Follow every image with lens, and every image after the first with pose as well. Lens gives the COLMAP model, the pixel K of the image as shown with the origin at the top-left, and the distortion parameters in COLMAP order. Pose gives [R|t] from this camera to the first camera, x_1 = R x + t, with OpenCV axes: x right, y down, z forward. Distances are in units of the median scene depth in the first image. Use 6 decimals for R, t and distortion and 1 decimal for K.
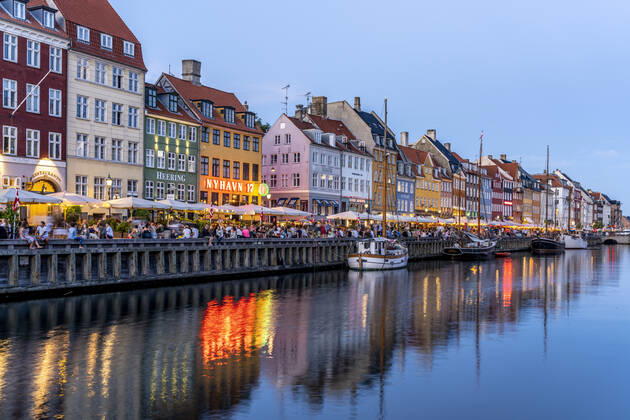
lens RADIAL K [[829.6, 0, 314.5], [0, 829.6, 229.3], [0, 0, 1]] dist [0.090372, -0.013121]
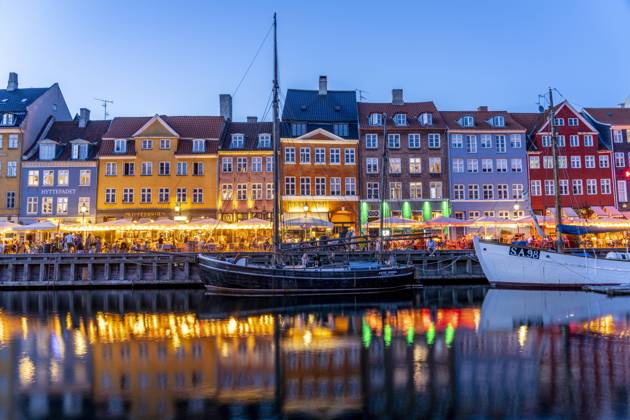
lens RADIAL K [[437.0, 0, 302.6], [0, 437.0, 201.5], [0, 0, 1]] dist [-0.026803, 0.004952]
pose [[0.461635, -0.098836, -0.881547, 0.591010], [0.020141, 0.994685, -0.100974, 0.008157], [0.886842, 0.028858, 0.461172, 1.195784]]
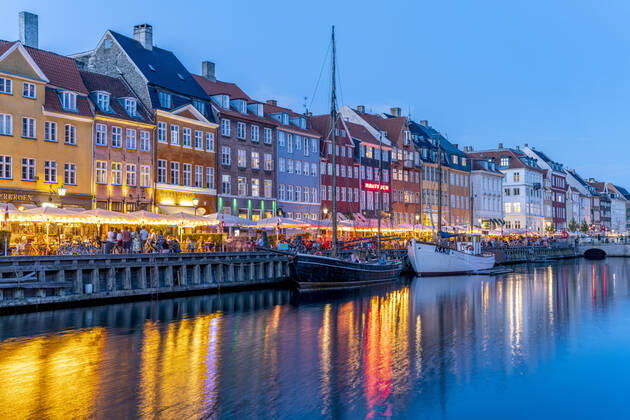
lens RADIAL K [[803.6, 0, 315.0], [0, 803.6, 210.0], [0, 0, 1]] dist [0.056082, -0.008179]
pose [[0.997304, -0.019159, -0.070832, 0.382952], [0.016553, 0.999171, -0.037203, 0.004850], [0.071486, 0.035930, 0.996794, 0.792250]]
